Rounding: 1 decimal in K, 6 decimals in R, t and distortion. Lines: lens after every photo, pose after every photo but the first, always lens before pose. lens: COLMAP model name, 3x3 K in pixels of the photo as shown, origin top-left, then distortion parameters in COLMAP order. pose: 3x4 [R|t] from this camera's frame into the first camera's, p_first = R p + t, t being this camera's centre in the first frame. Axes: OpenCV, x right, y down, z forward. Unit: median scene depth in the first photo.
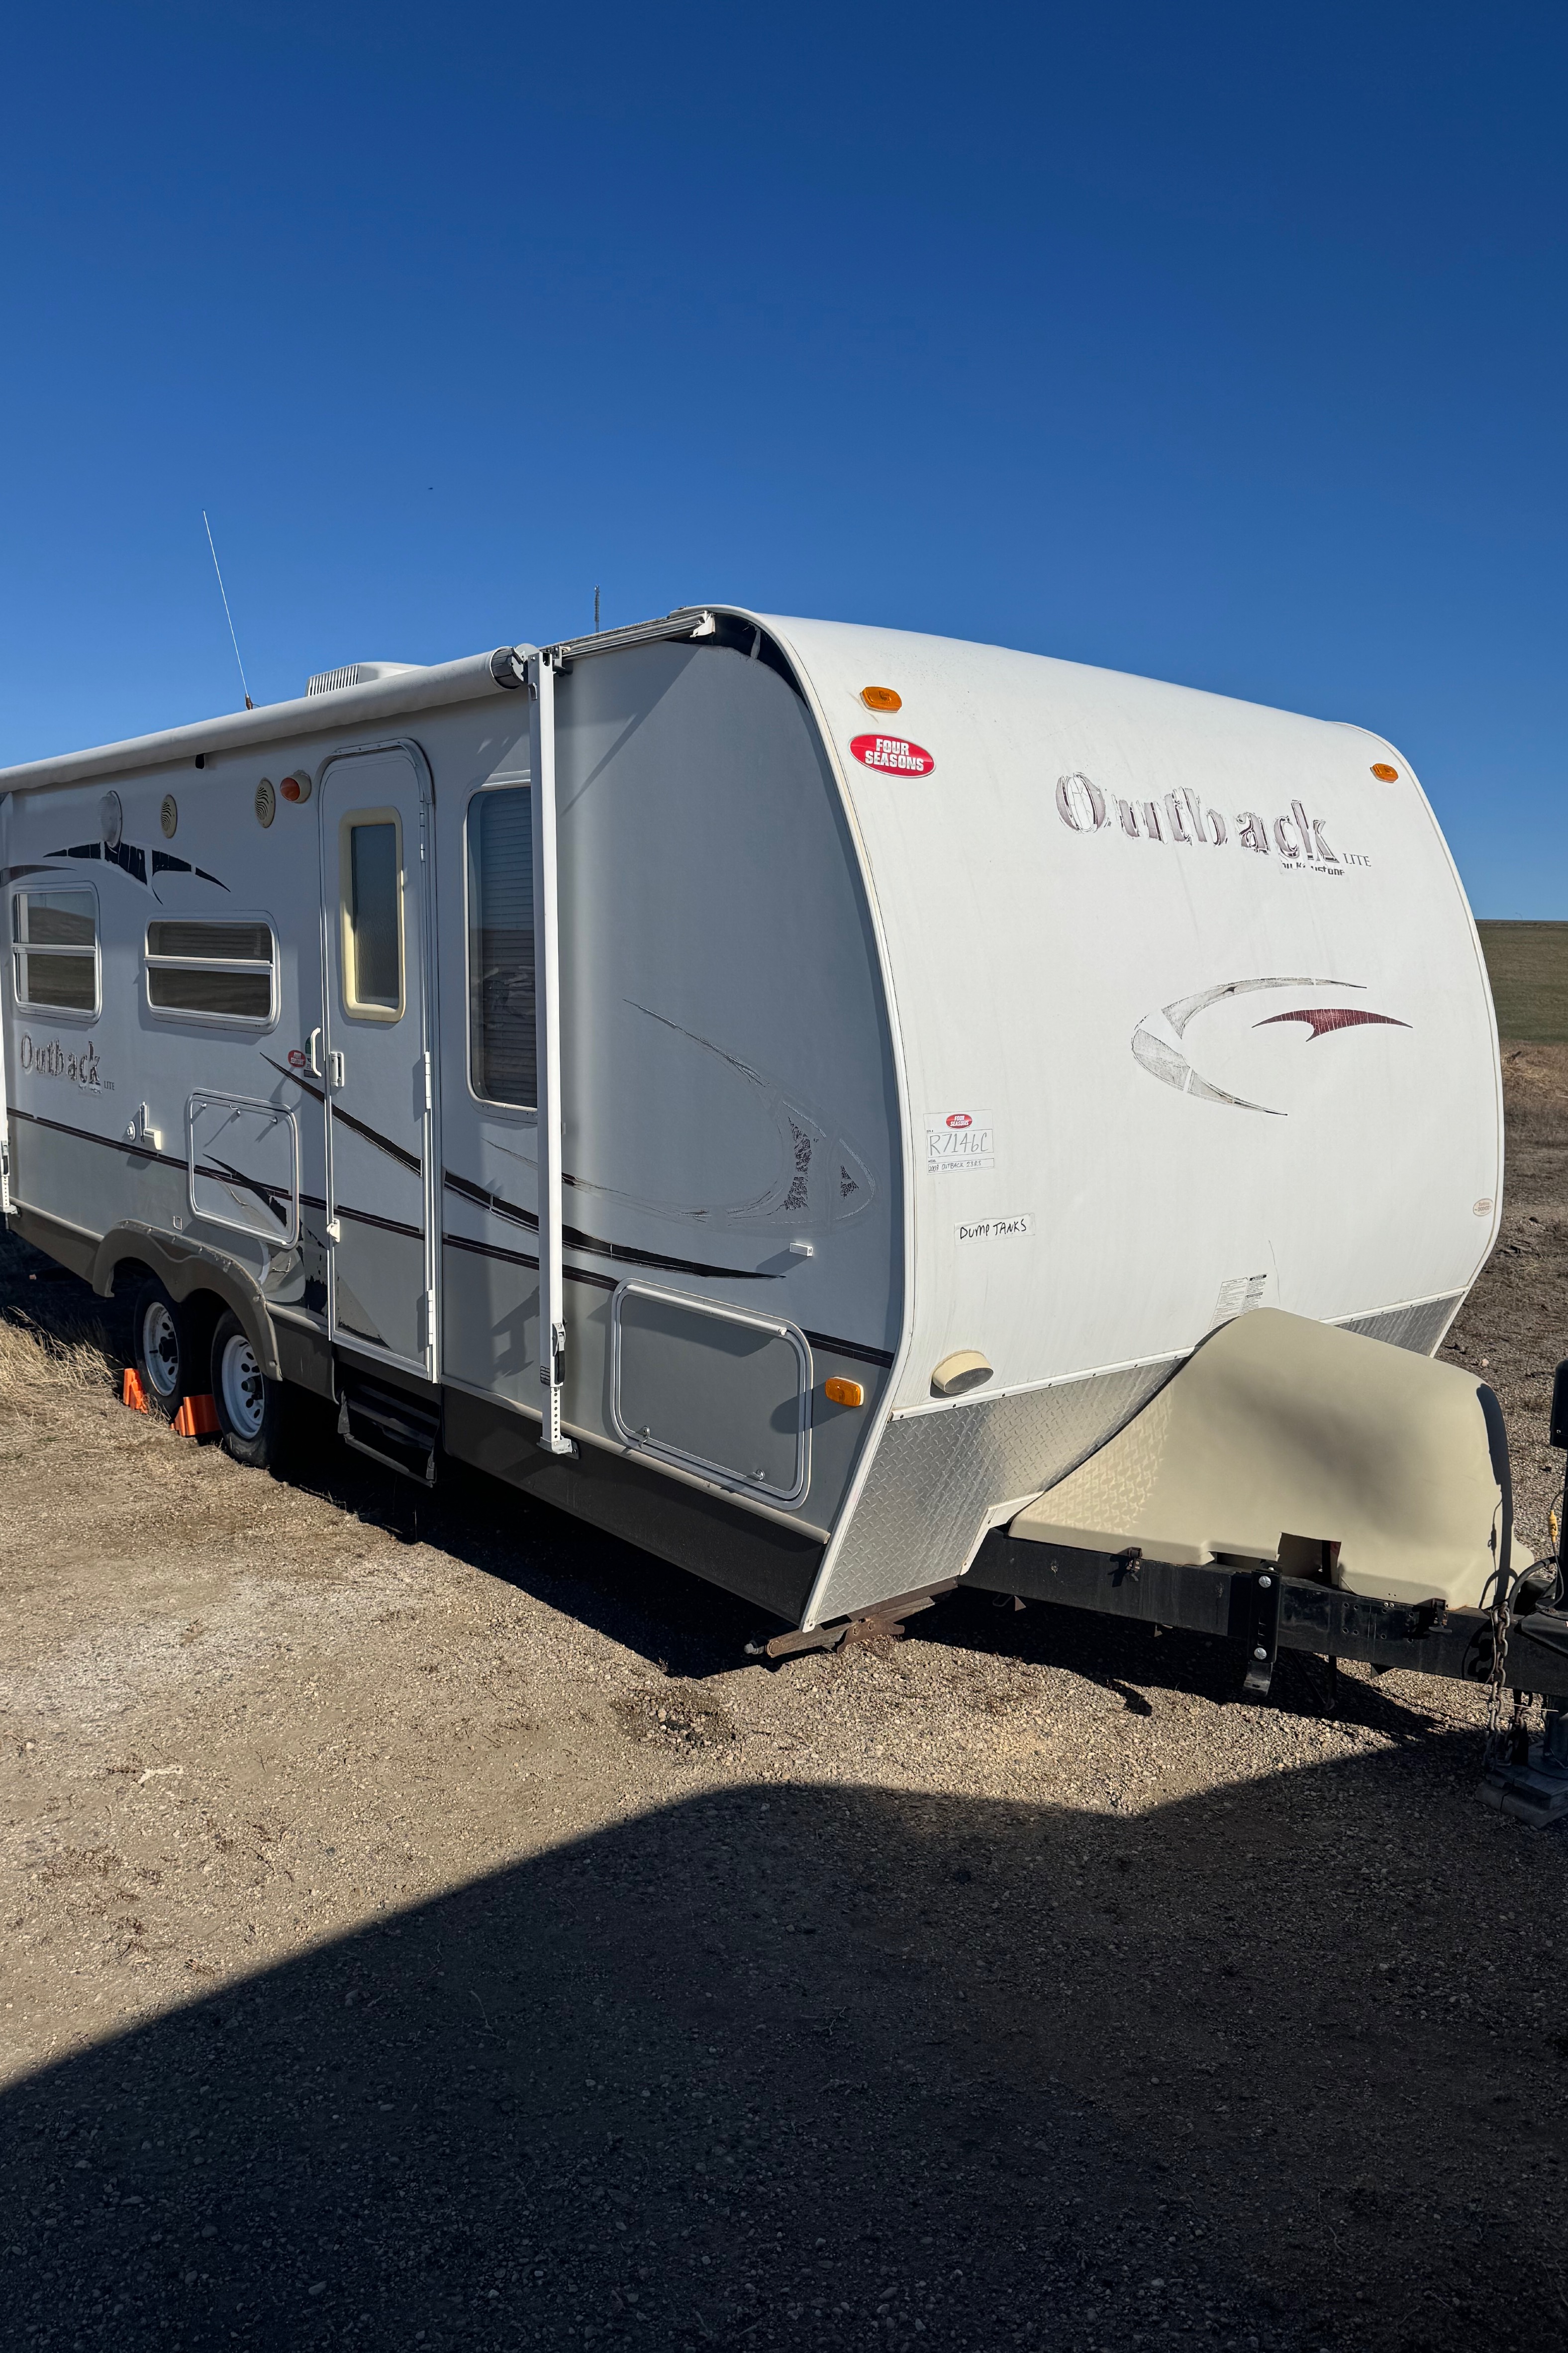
lens RADIAL K [[1666.8, 0, 795.5], [0, 1666.8, 1171.6], [0, 0, 1]] dist [0.078459, -0.093281]
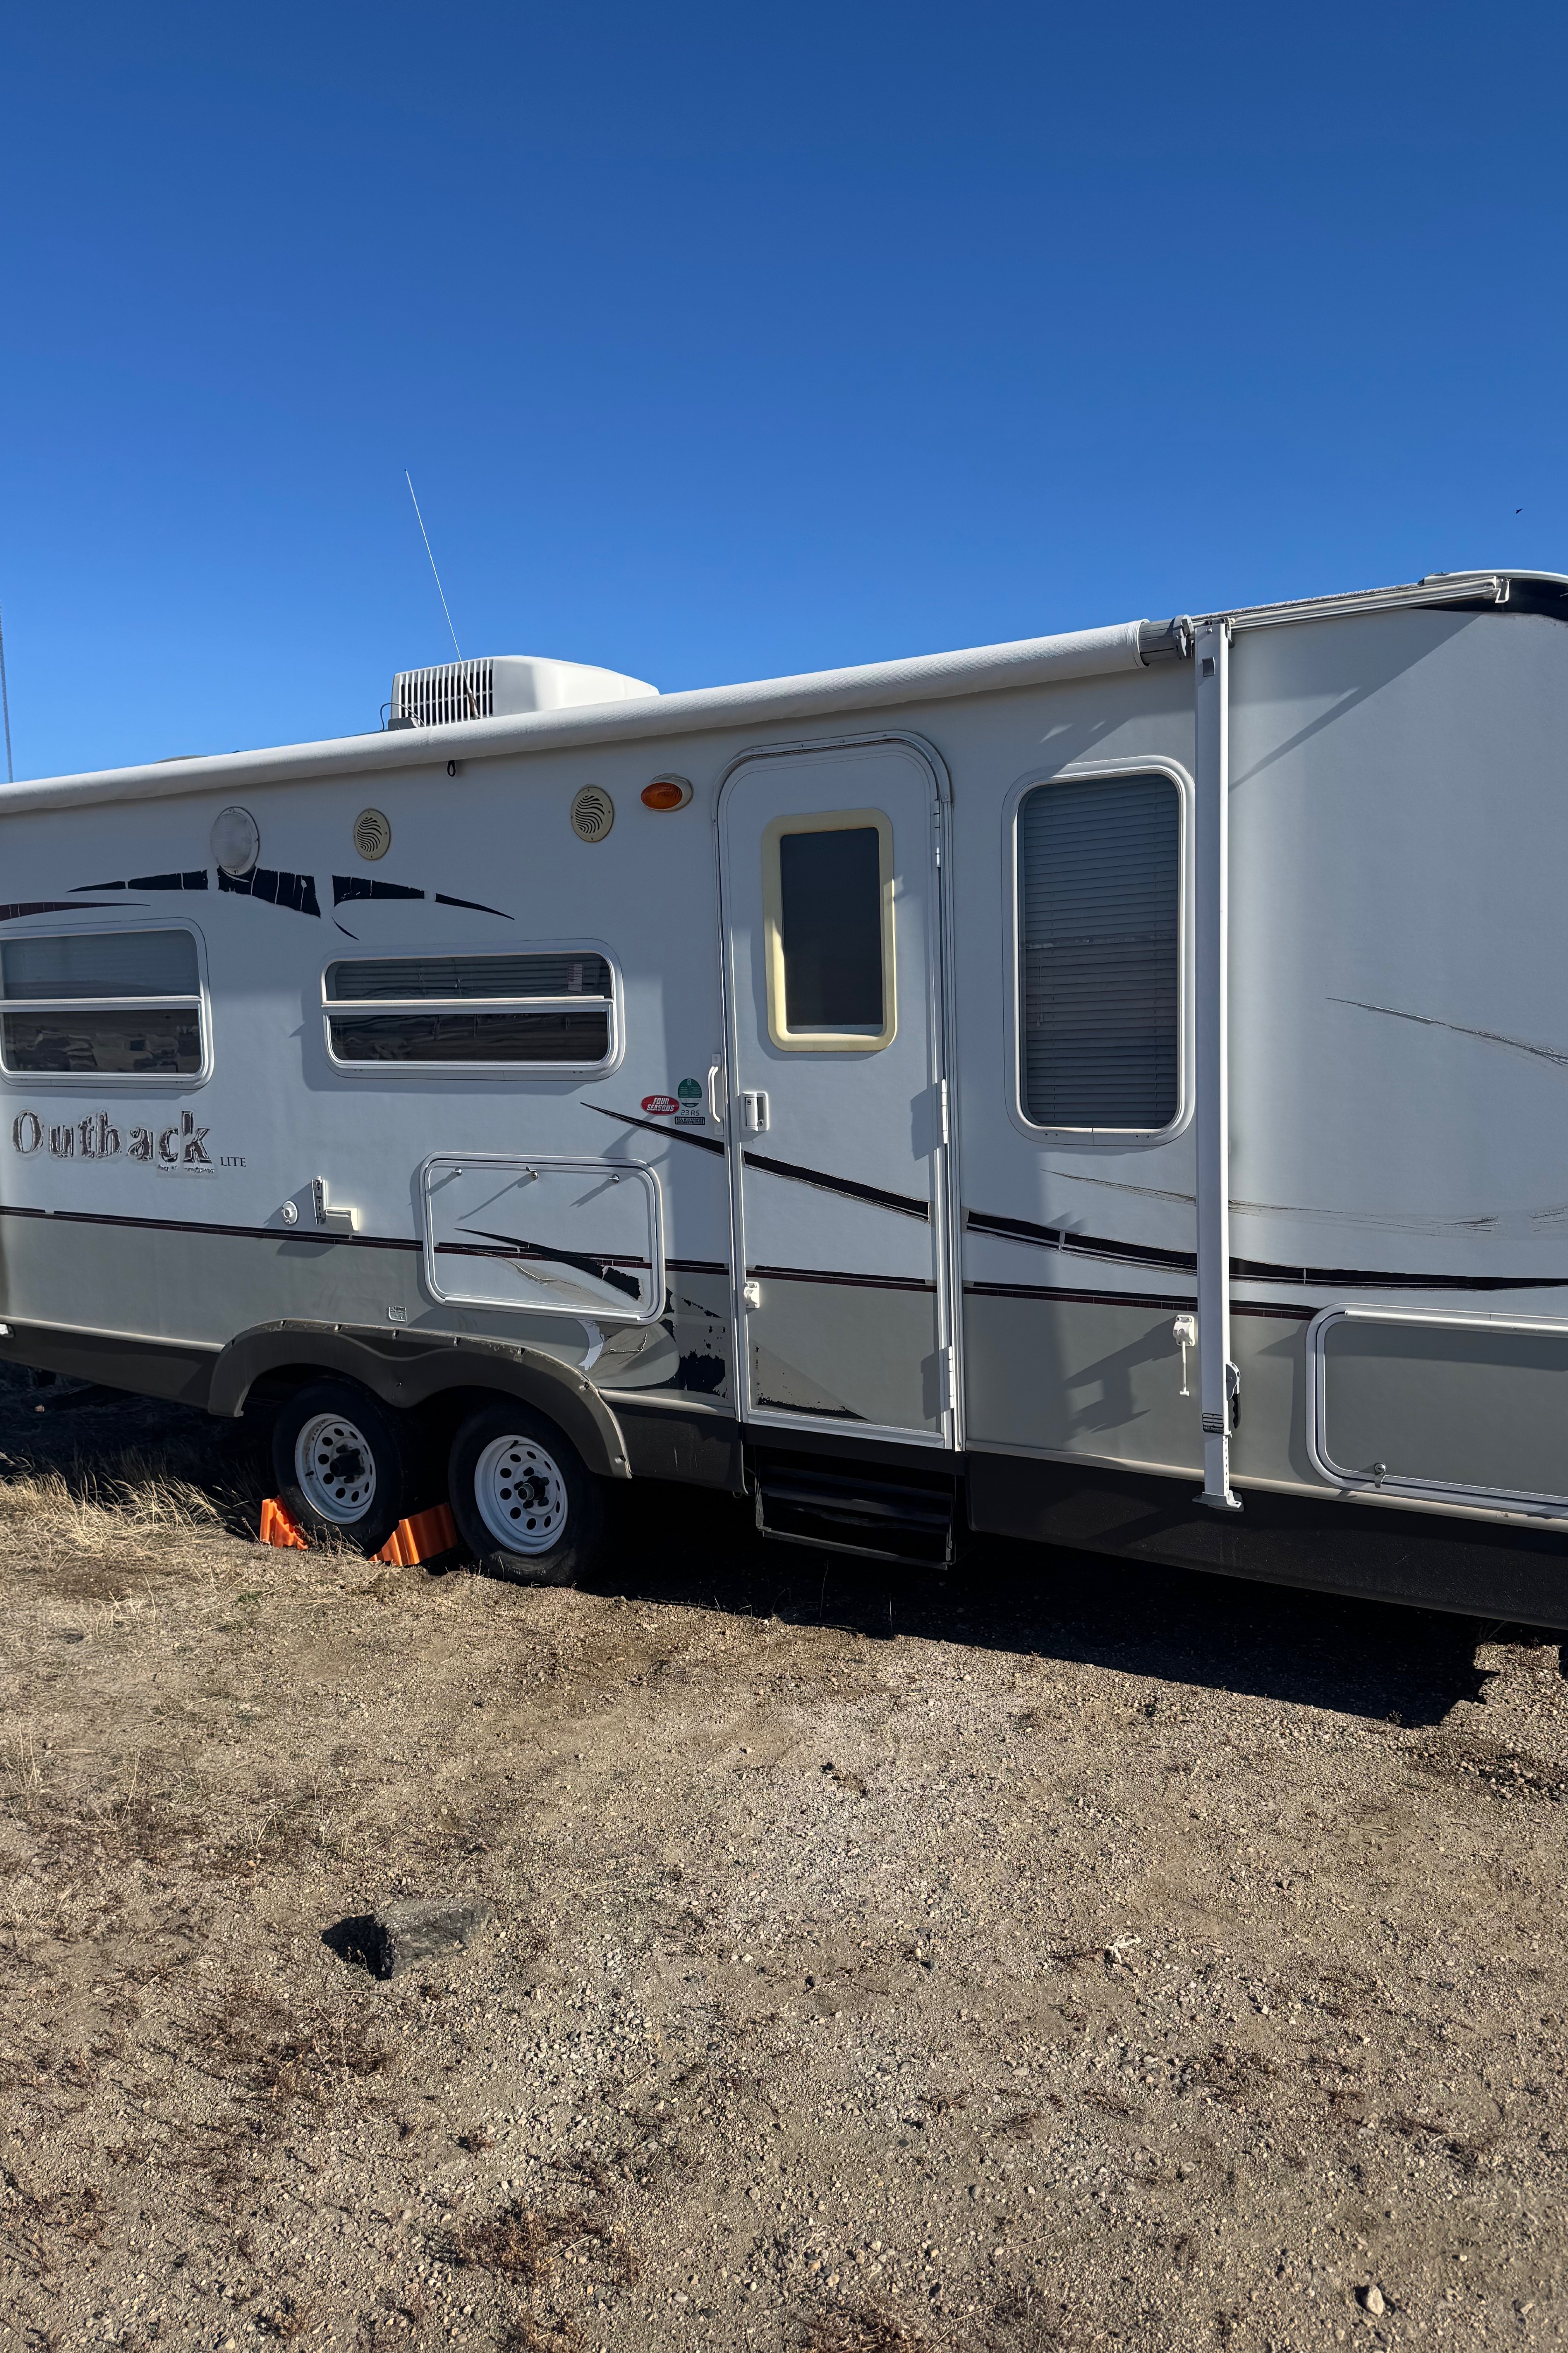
lens RADIAL K [[1666.8, 0, 774.4], [0, 1666.8, 1165.9], [0, 0, 1]] dist [0.078459, -0.093281]
pose [[0.949611, -0.087431, 0.300989, -0.518354], [0.091861, 0.995772, -0.000568, -0.030659], [-0.299666, 0.028189, 0.953628, 0.164567]]
